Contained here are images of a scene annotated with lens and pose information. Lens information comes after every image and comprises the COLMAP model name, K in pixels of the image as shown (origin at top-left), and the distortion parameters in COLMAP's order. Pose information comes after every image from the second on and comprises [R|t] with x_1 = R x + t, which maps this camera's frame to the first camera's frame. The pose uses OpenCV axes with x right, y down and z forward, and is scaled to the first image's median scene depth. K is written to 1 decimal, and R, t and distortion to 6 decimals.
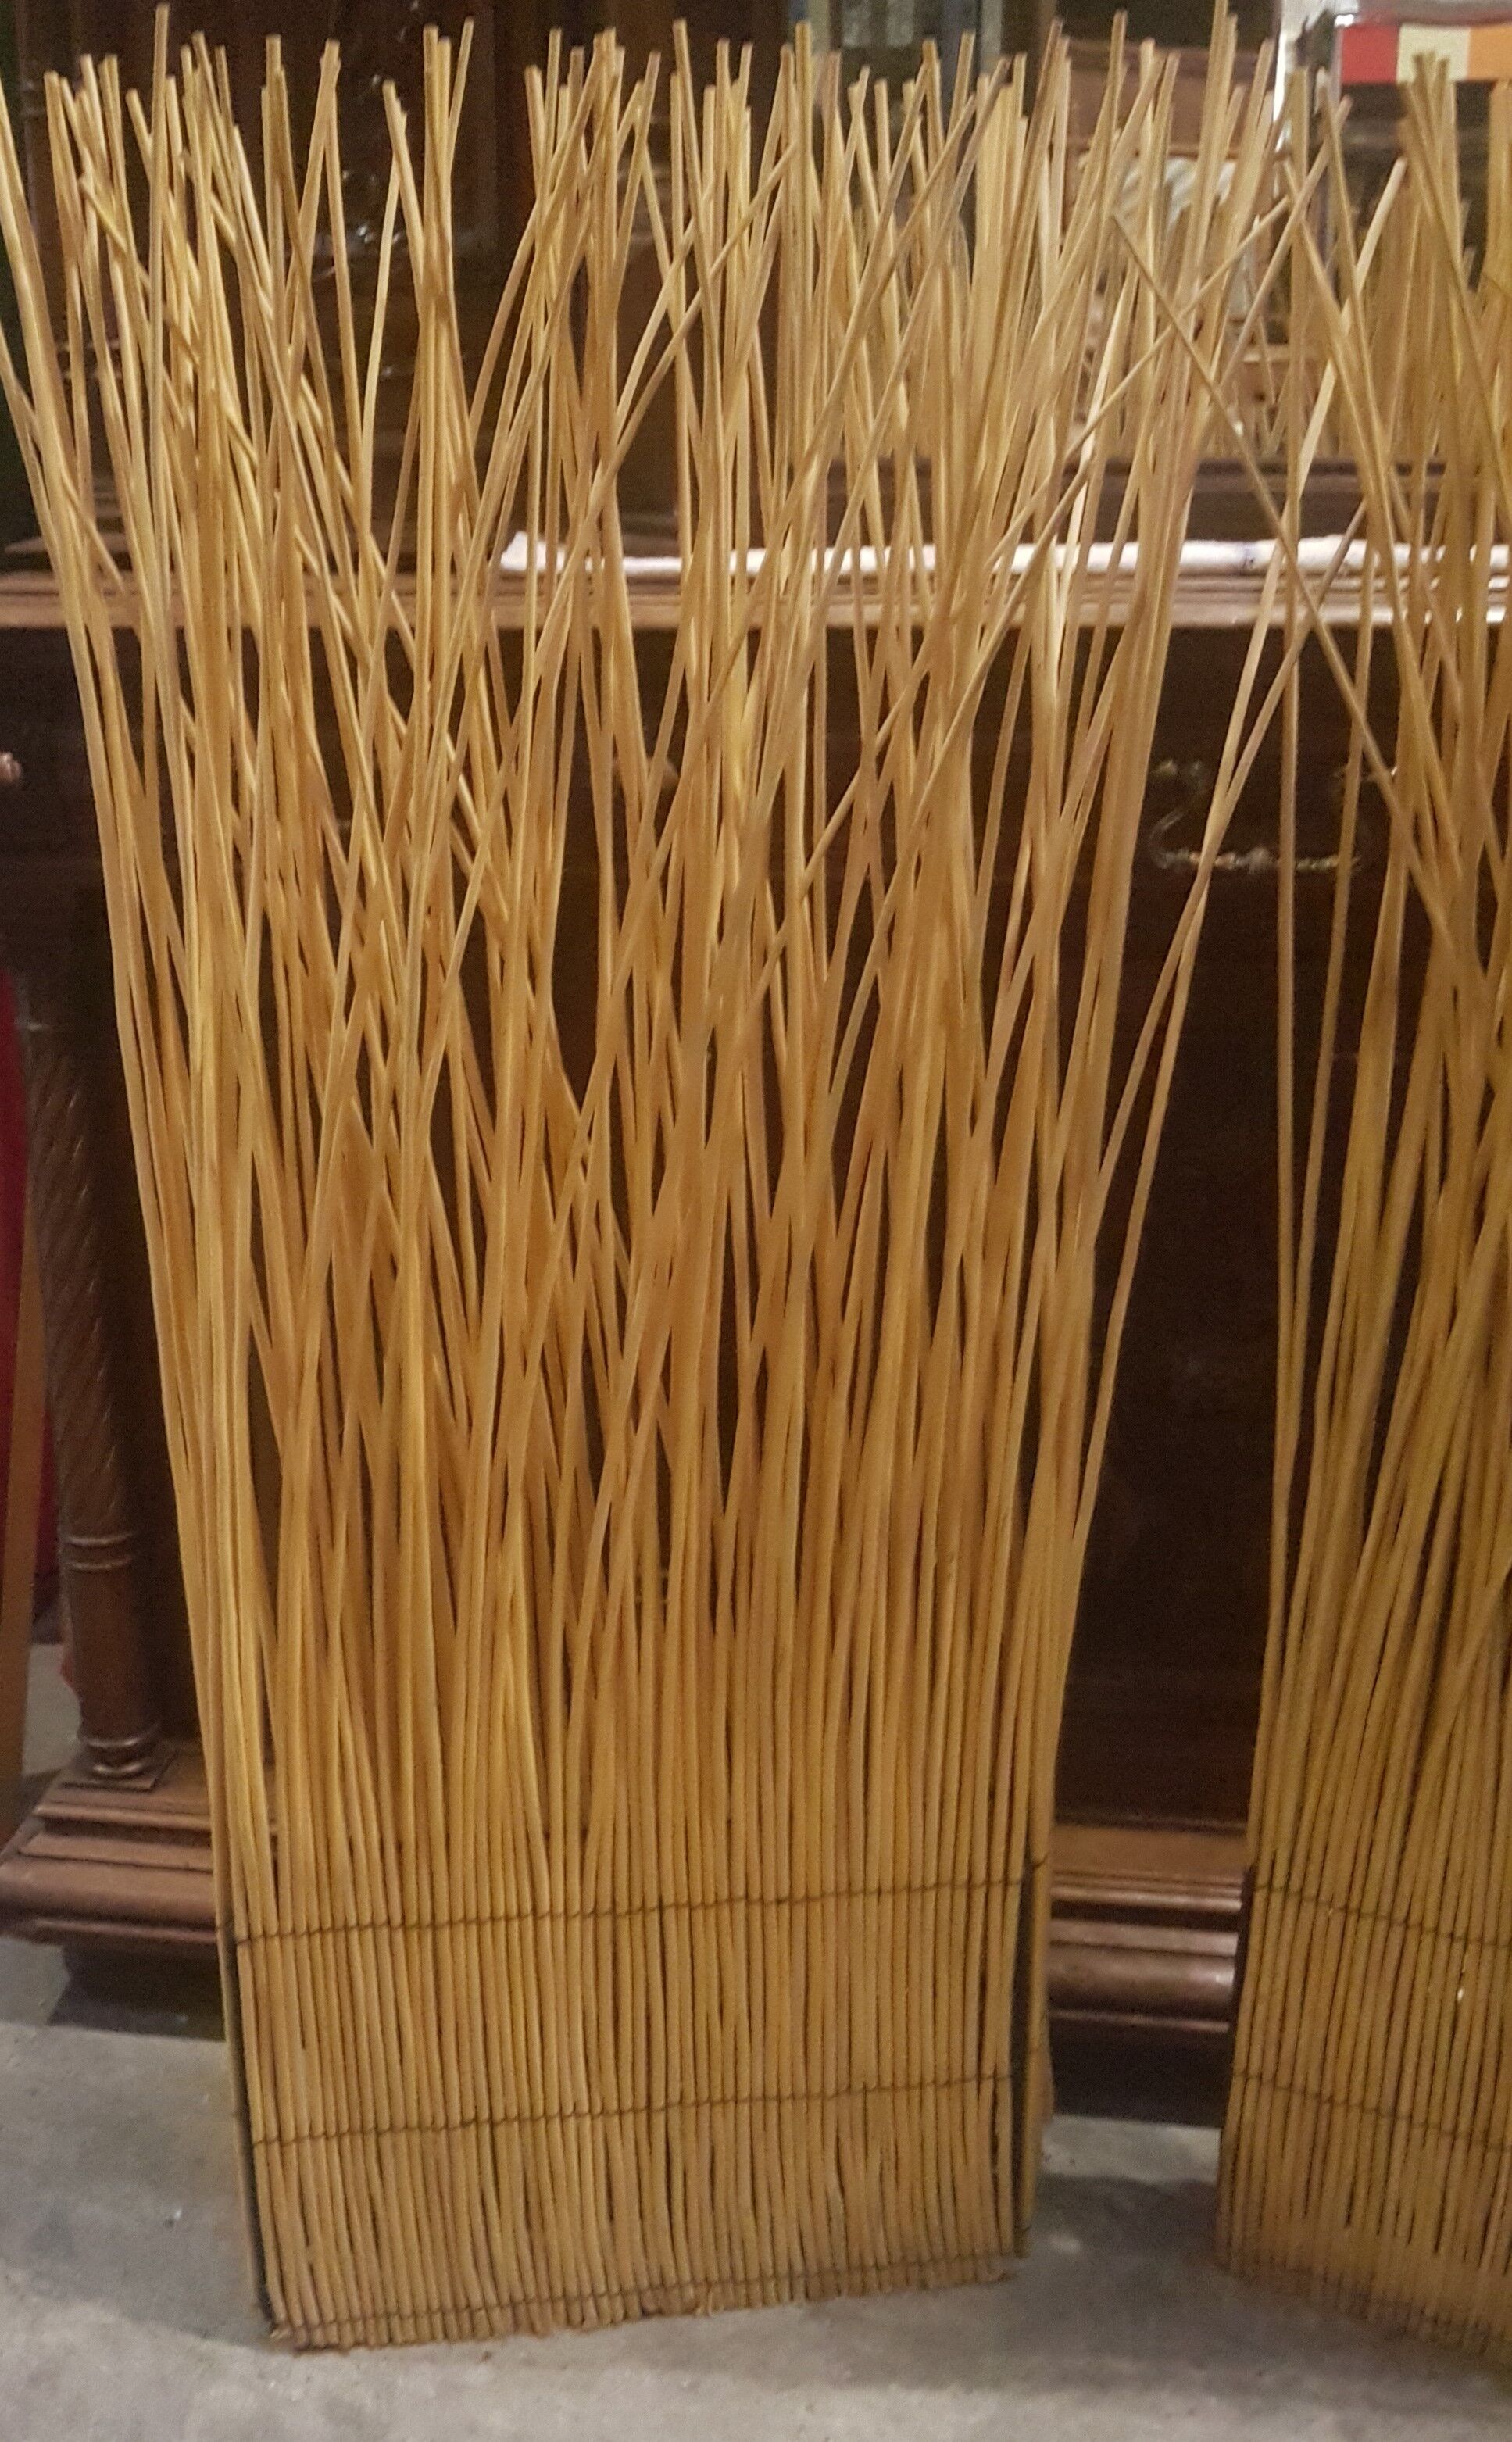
lens RADIAL K [[2339.8, 0, 687.0], [0, 2339.8, 1379.4], [0, 0, 1]] dist [-0.002245, -0.017228]
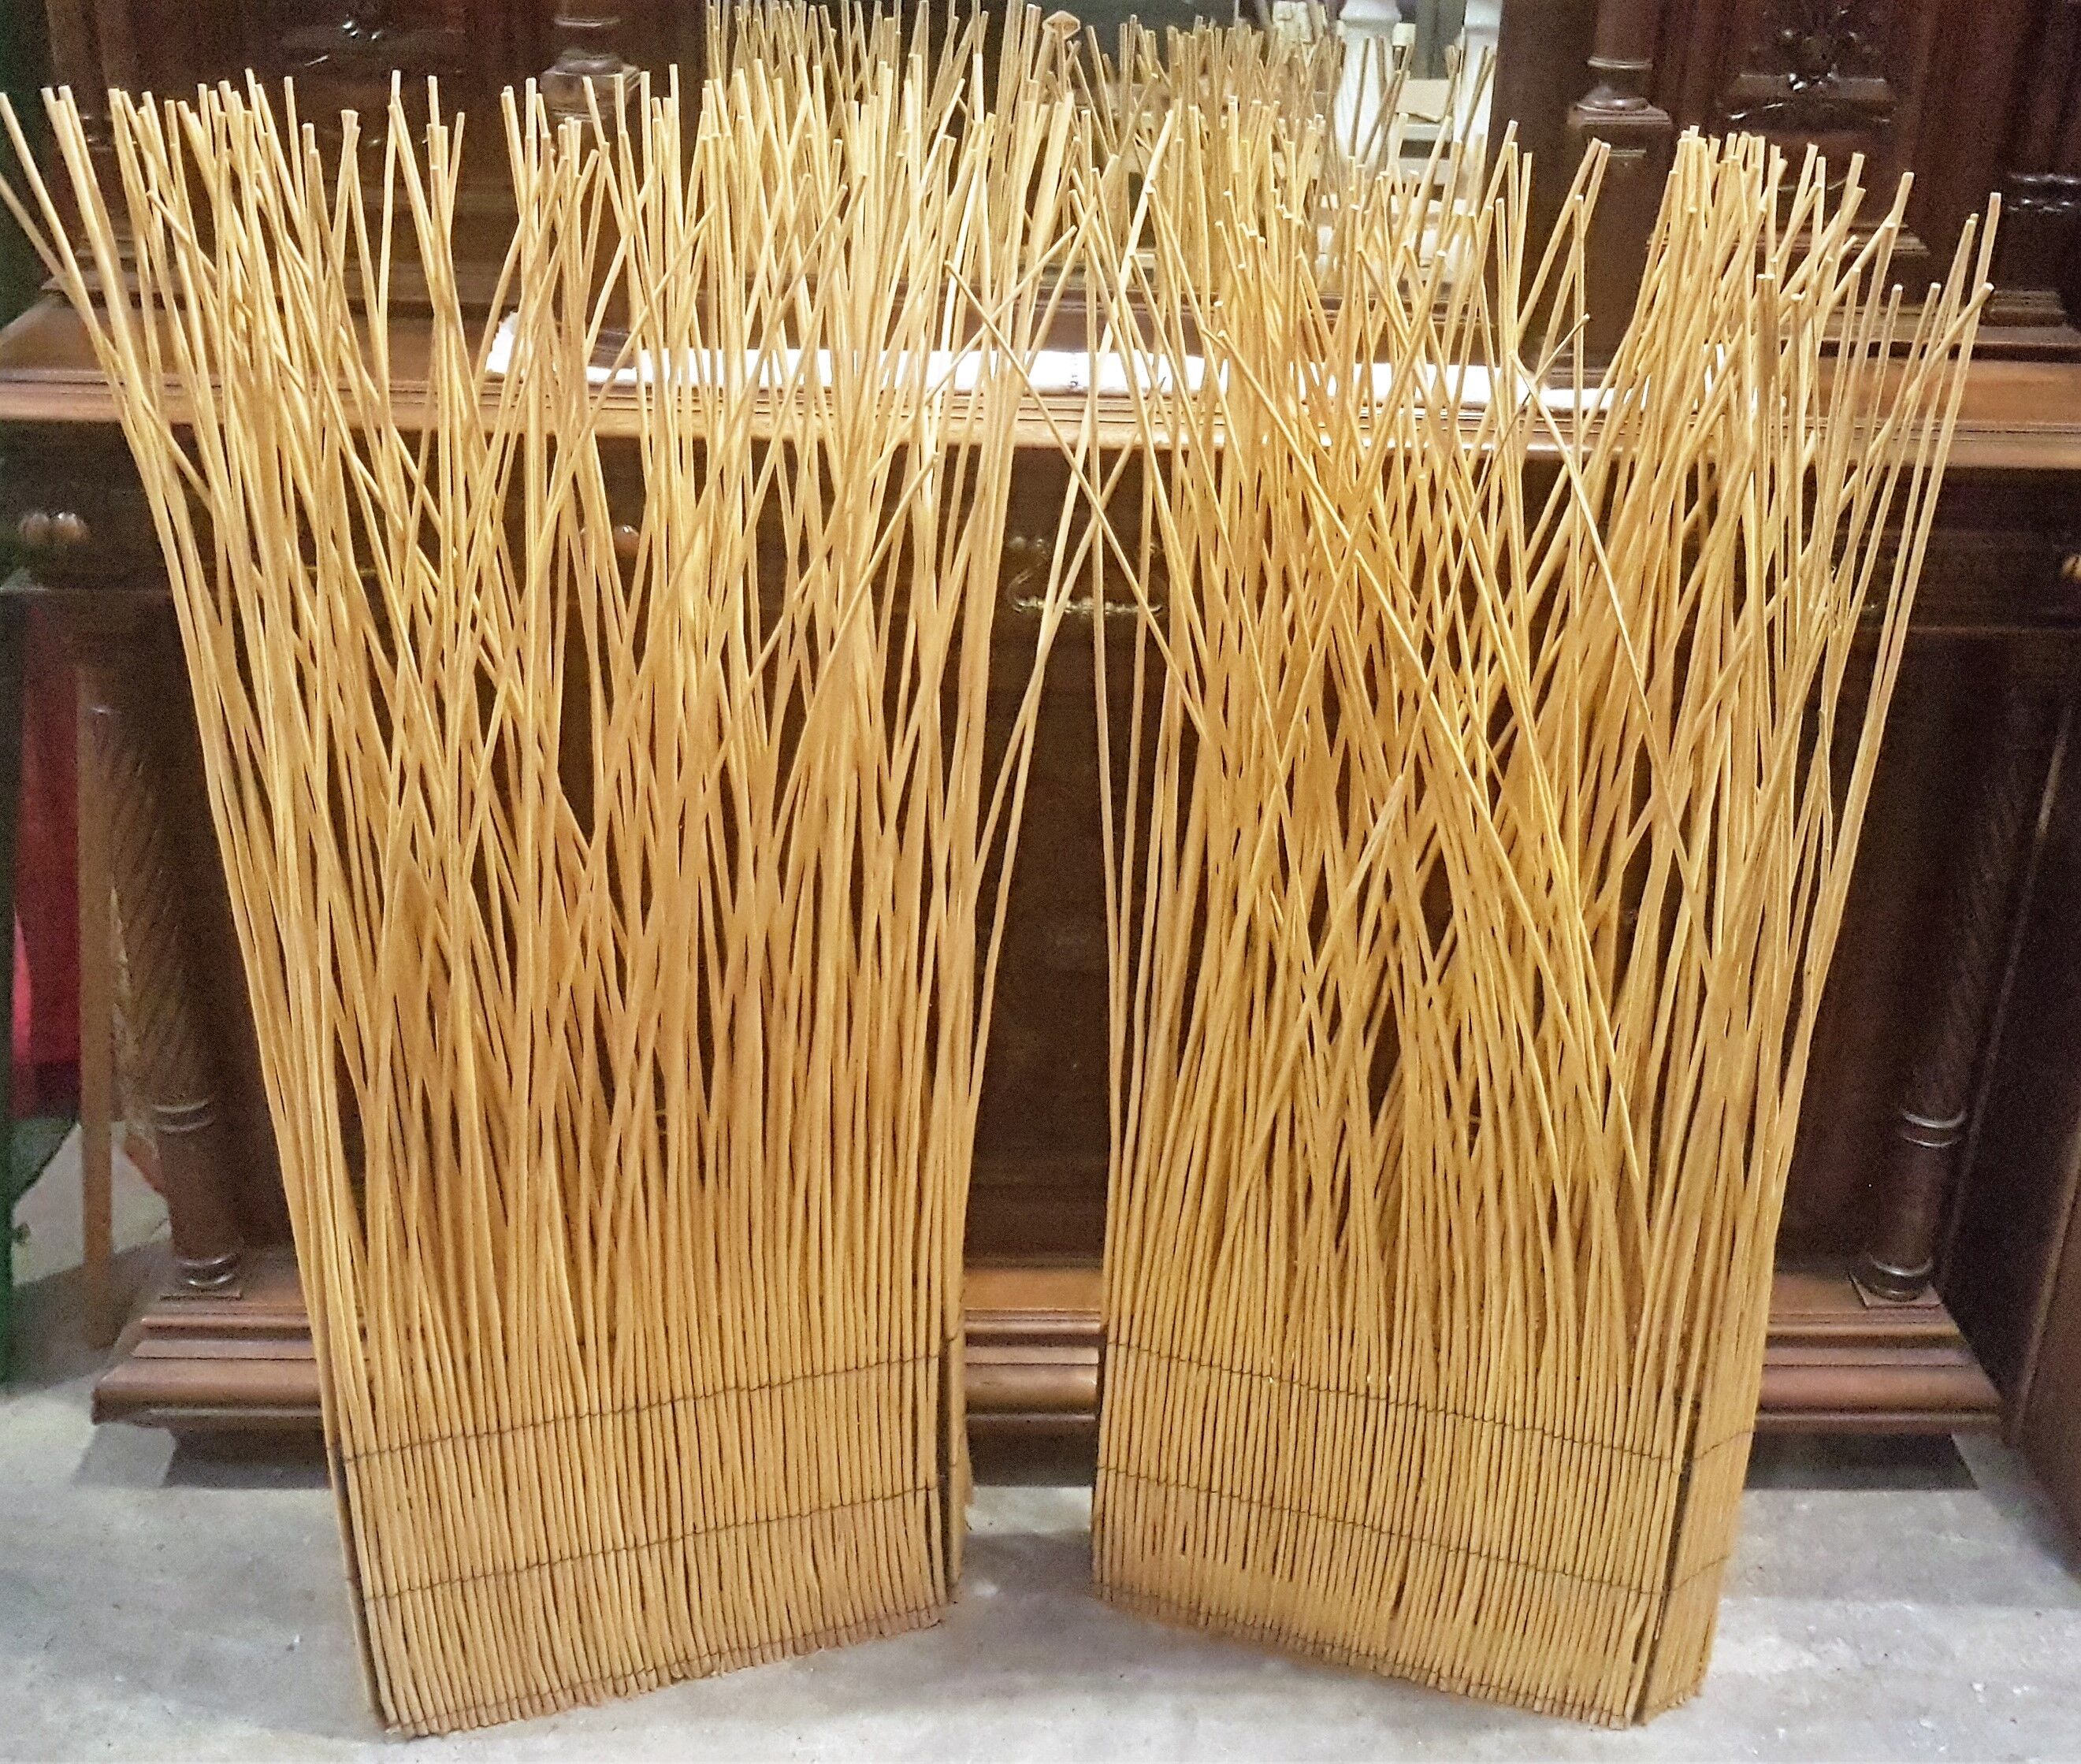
lens RADIAL K [[2227.1, 0, 1077.8], [0, 2227.1, 894.1], [0, 0, 1]] dist [0.022683, -0.030267]
pose [[0.982036, -0.049050, 0.182205, -0.001666], [0.027673, 0.992620, 0.118066, -0.201557], [-0.186651, -0.110903, 0.976146, -0.254061]]
